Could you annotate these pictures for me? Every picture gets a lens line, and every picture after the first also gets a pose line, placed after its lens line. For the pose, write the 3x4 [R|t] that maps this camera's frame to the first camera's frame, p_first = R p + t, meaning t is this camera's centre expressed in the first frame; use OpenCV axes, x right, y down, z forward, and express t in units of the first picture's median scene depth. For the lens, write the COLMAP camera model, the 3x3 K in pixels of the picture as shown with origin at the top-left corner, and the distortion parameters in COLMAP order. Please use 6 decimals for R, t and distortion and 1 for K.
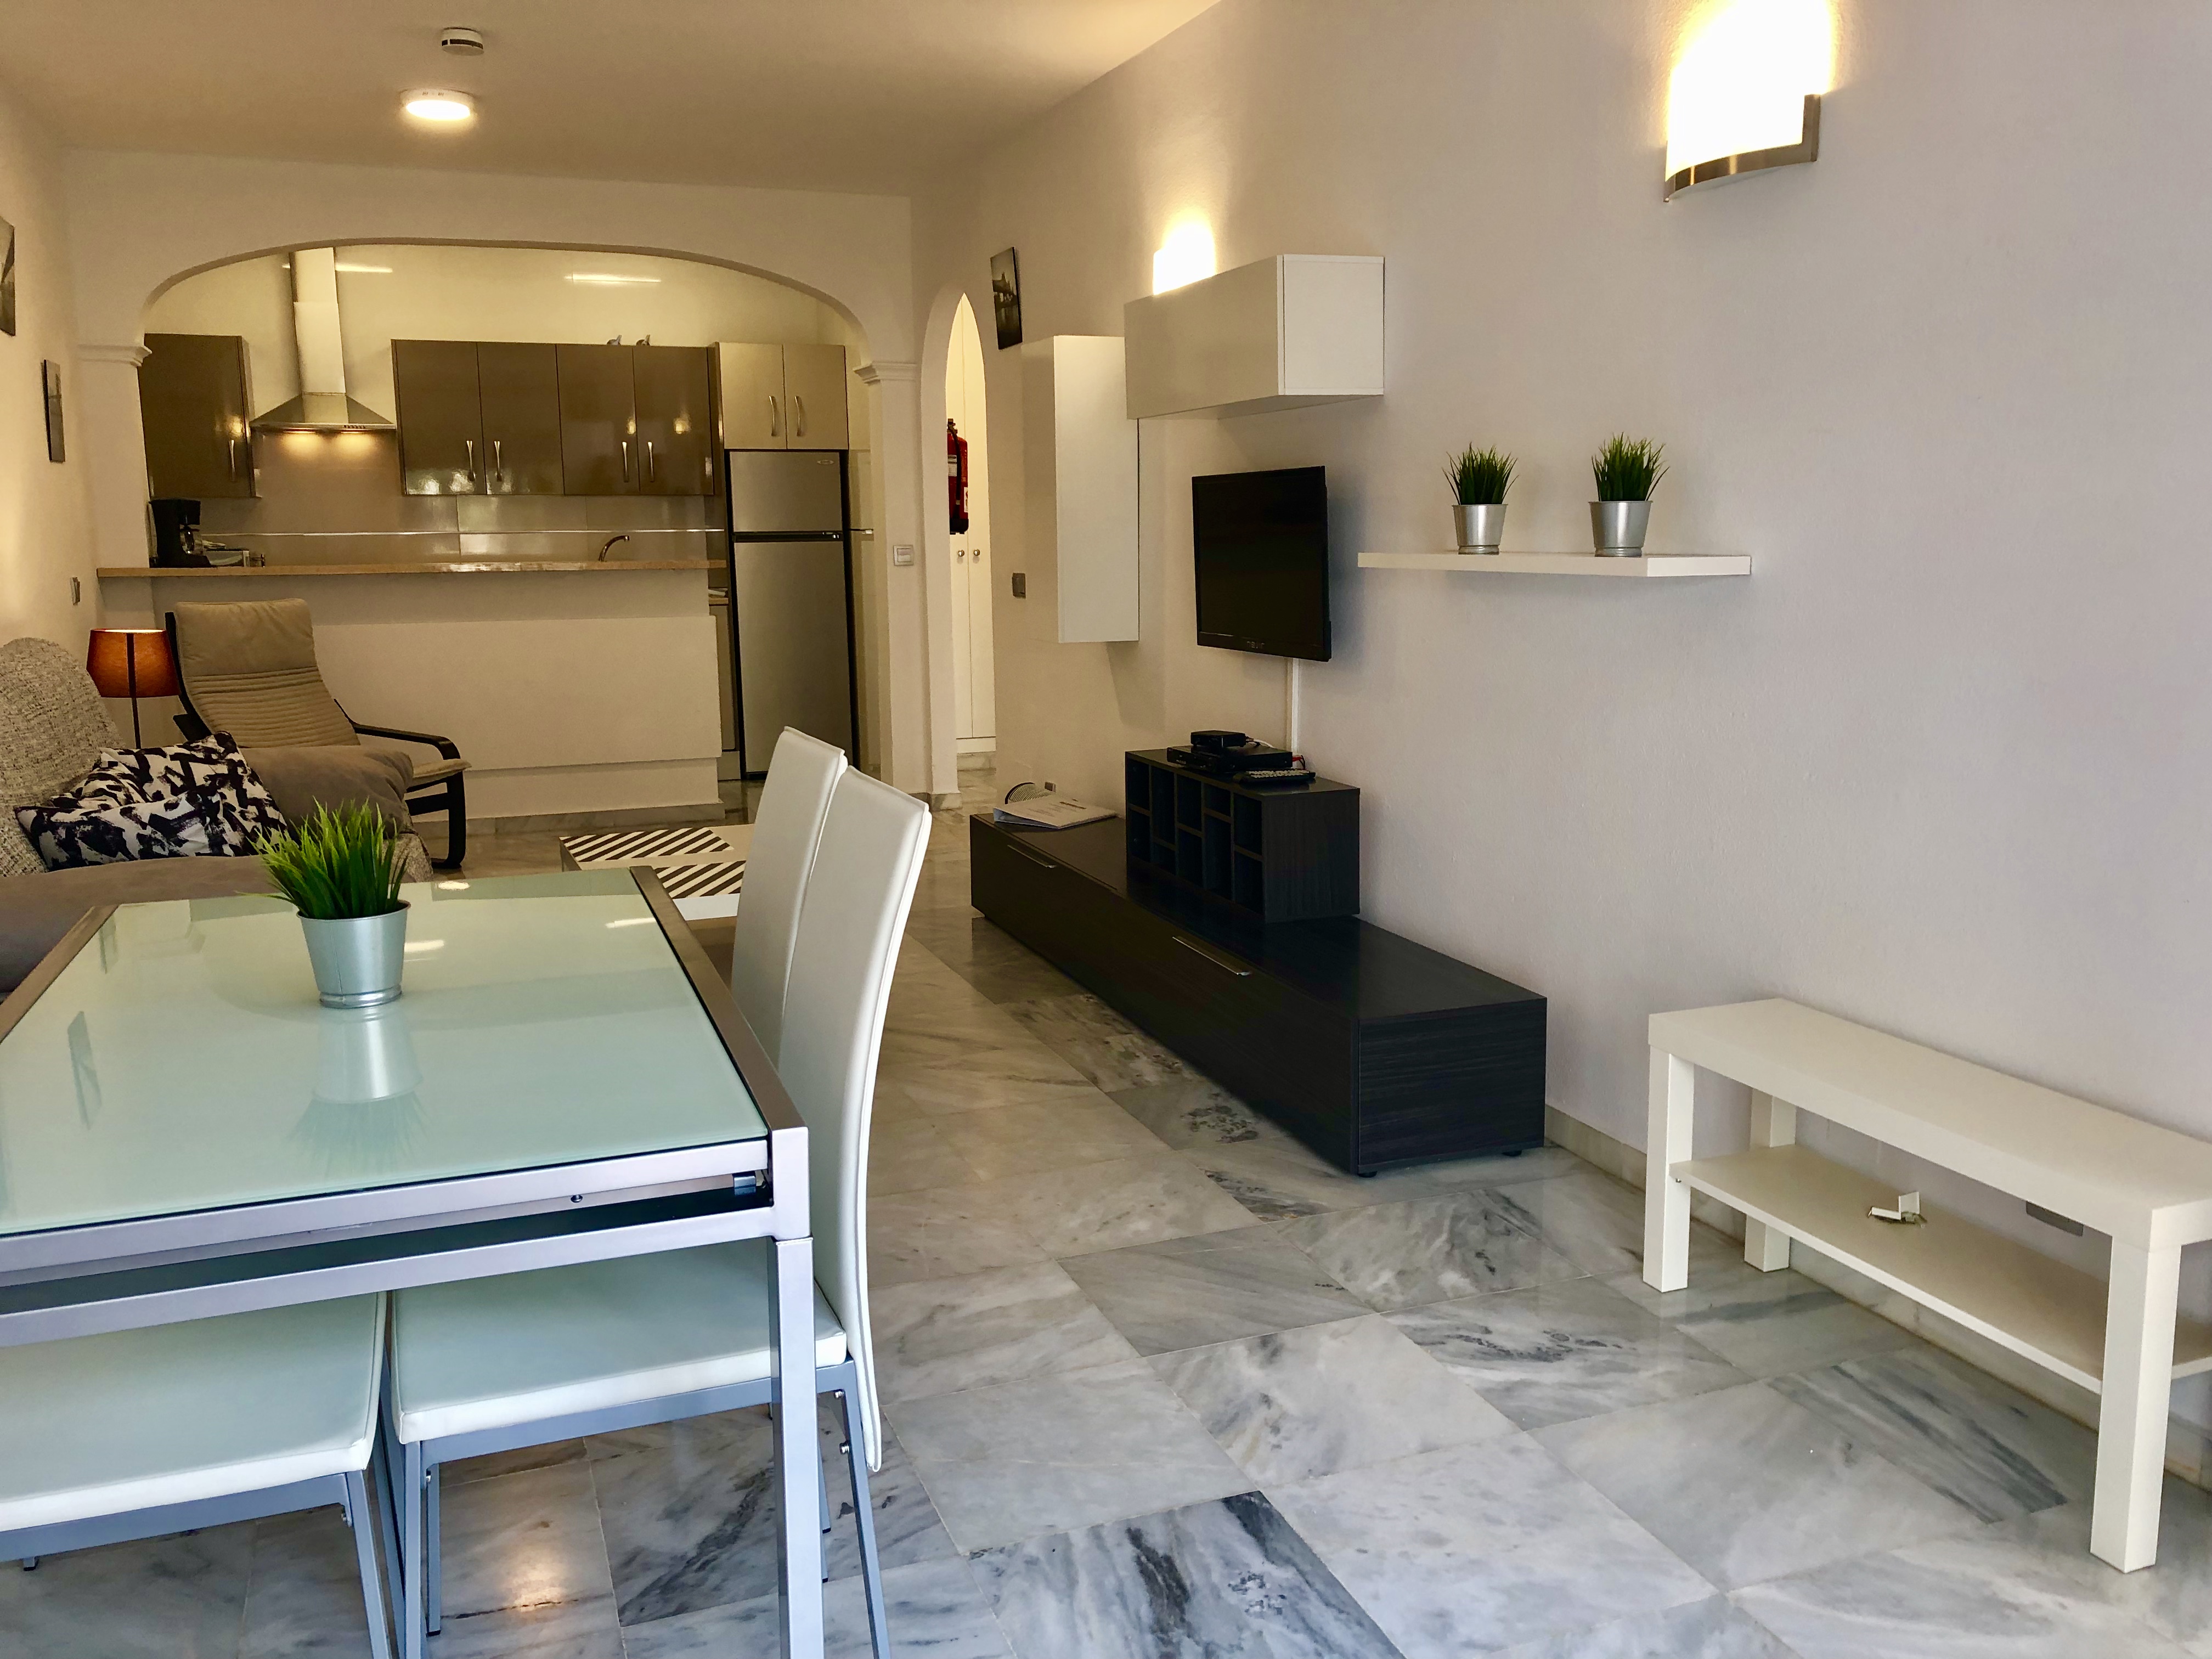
lens RADIAL K [[1811.6, 0, 1108.0], [0, 1811.6, 827.9], [0, 0, 1]] dist [-0.001927, -0.004337]
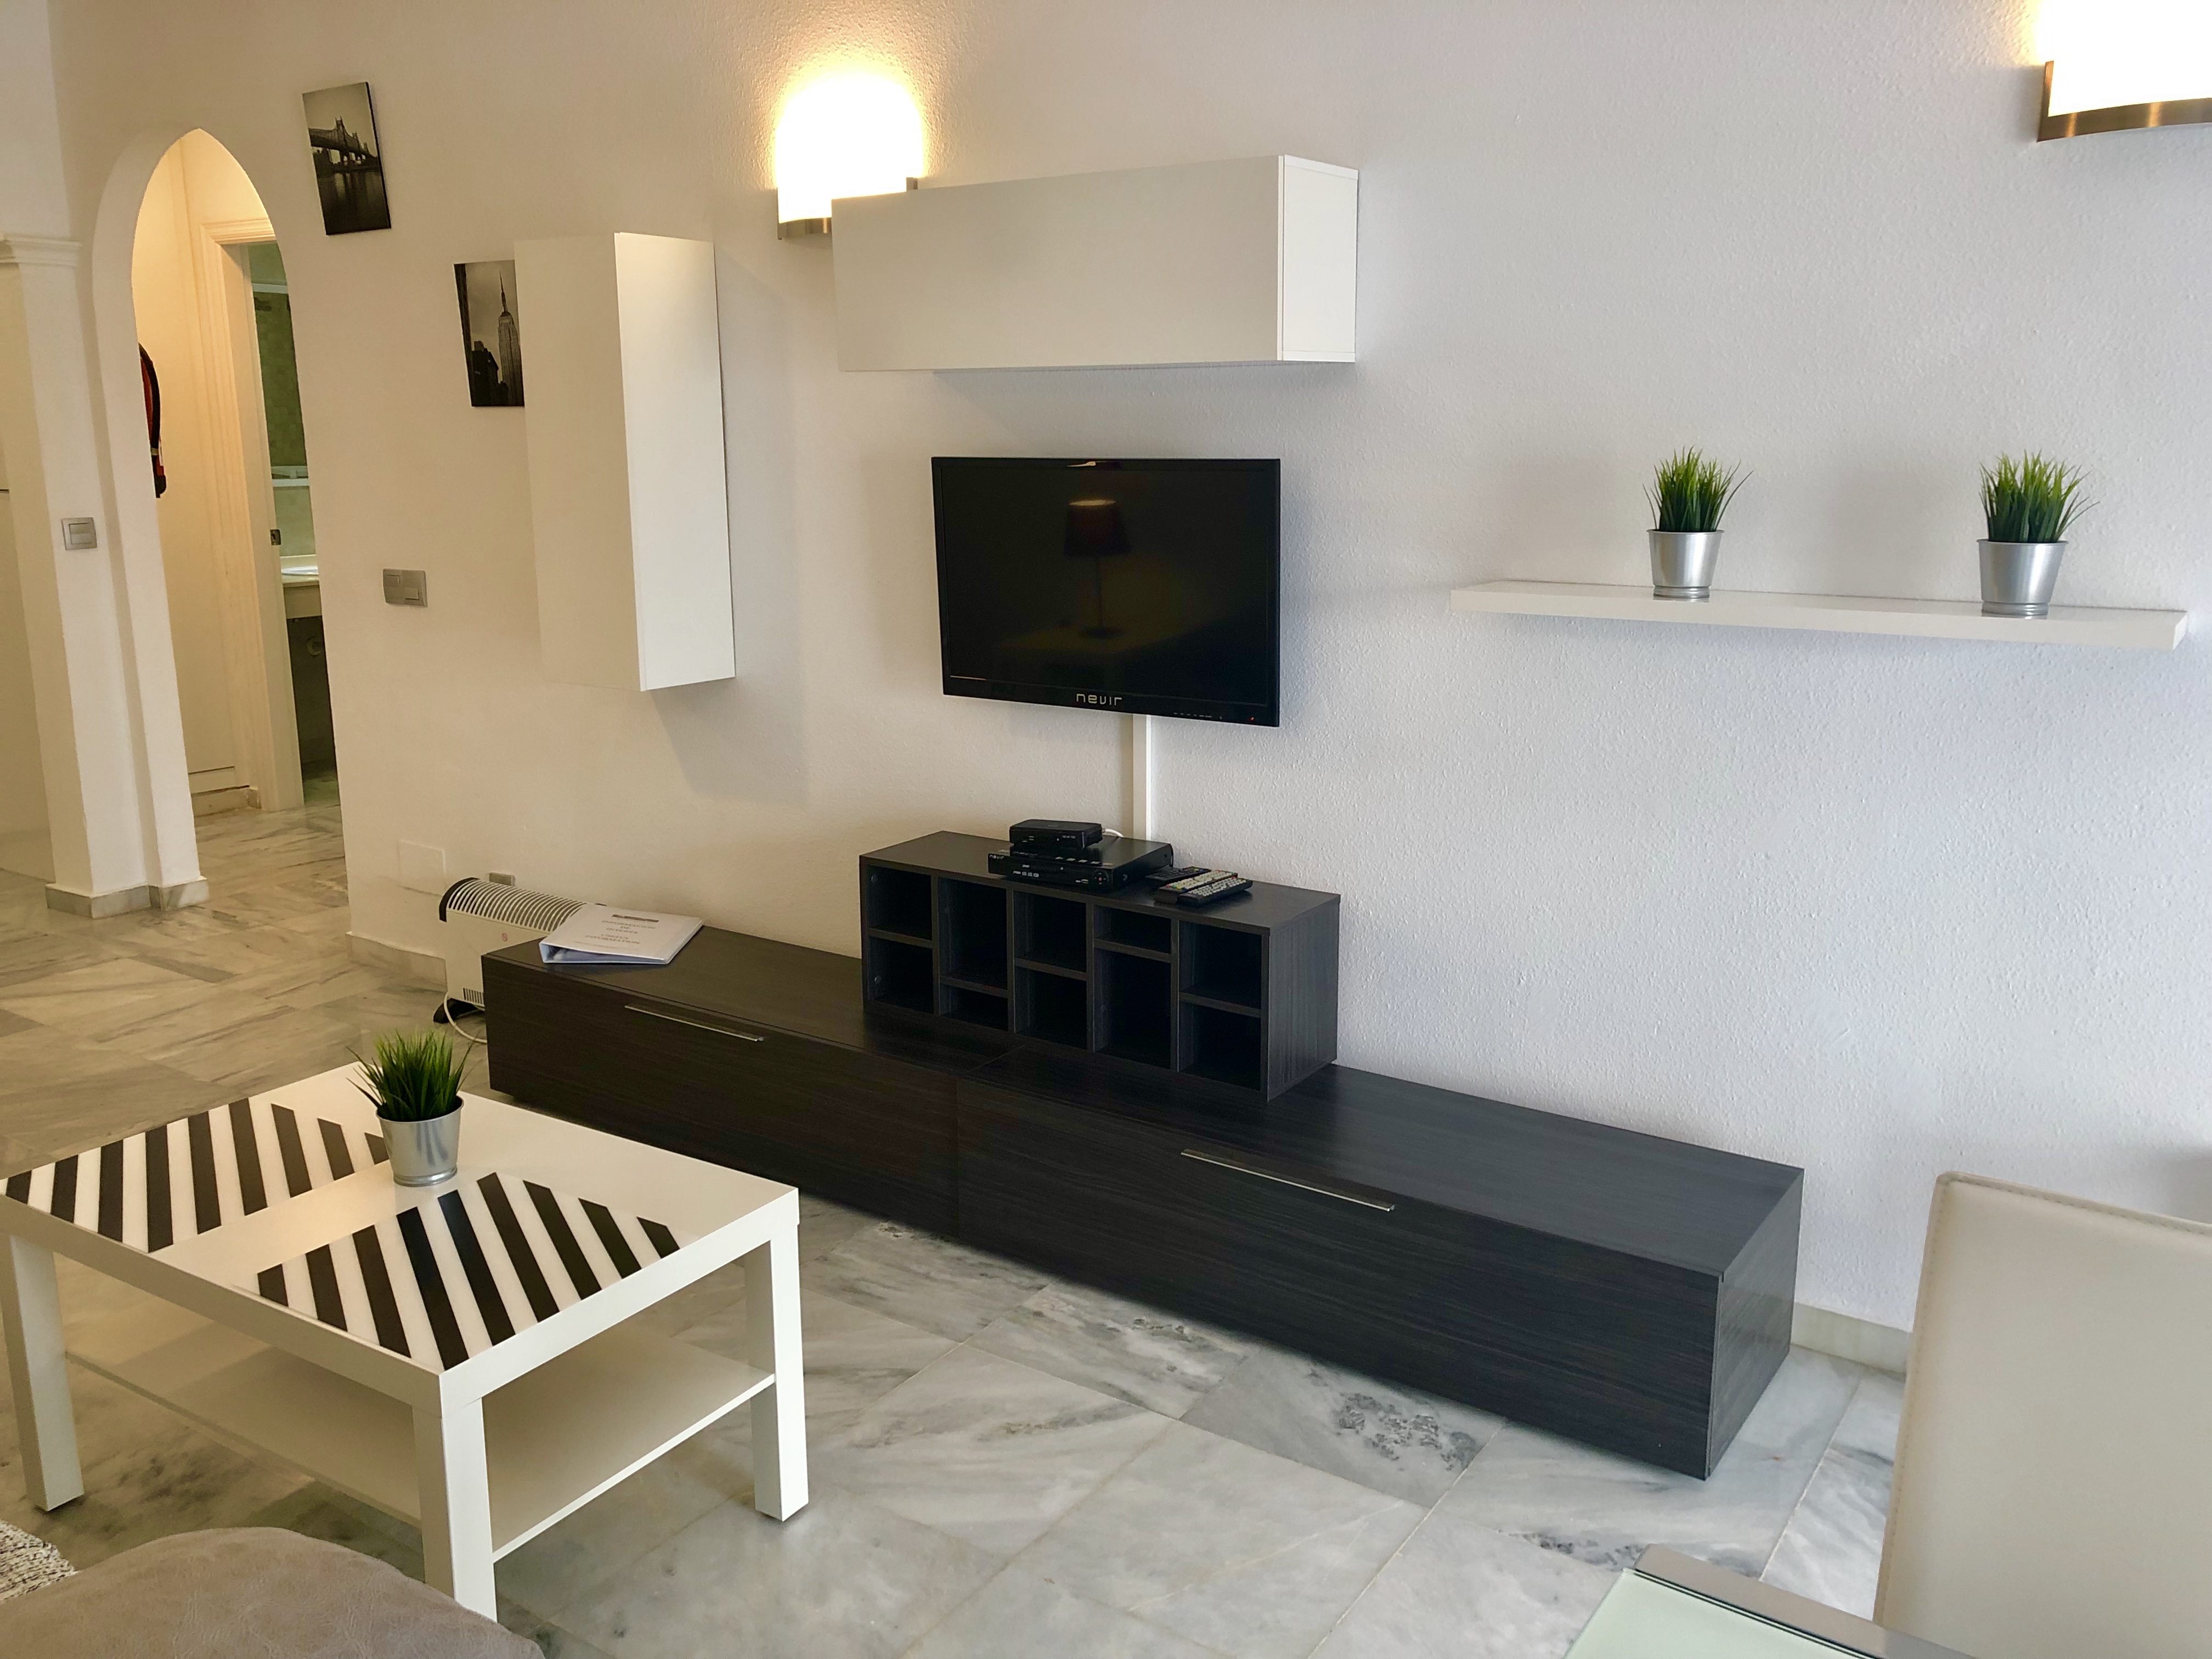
lens RADIAL K [[1811.6, 0, 1137.3], [0, 1811.6, 787.1], [0, 0, 1]] dist [-0.001927, -0.004337]
pose [[0.809358, -0.103672, 0.578093, -0.359514], [0.087477, 0.994597, 0.055893, -0.117112], [-0.580764, 0.005332, 0.814055, 0.456357]]
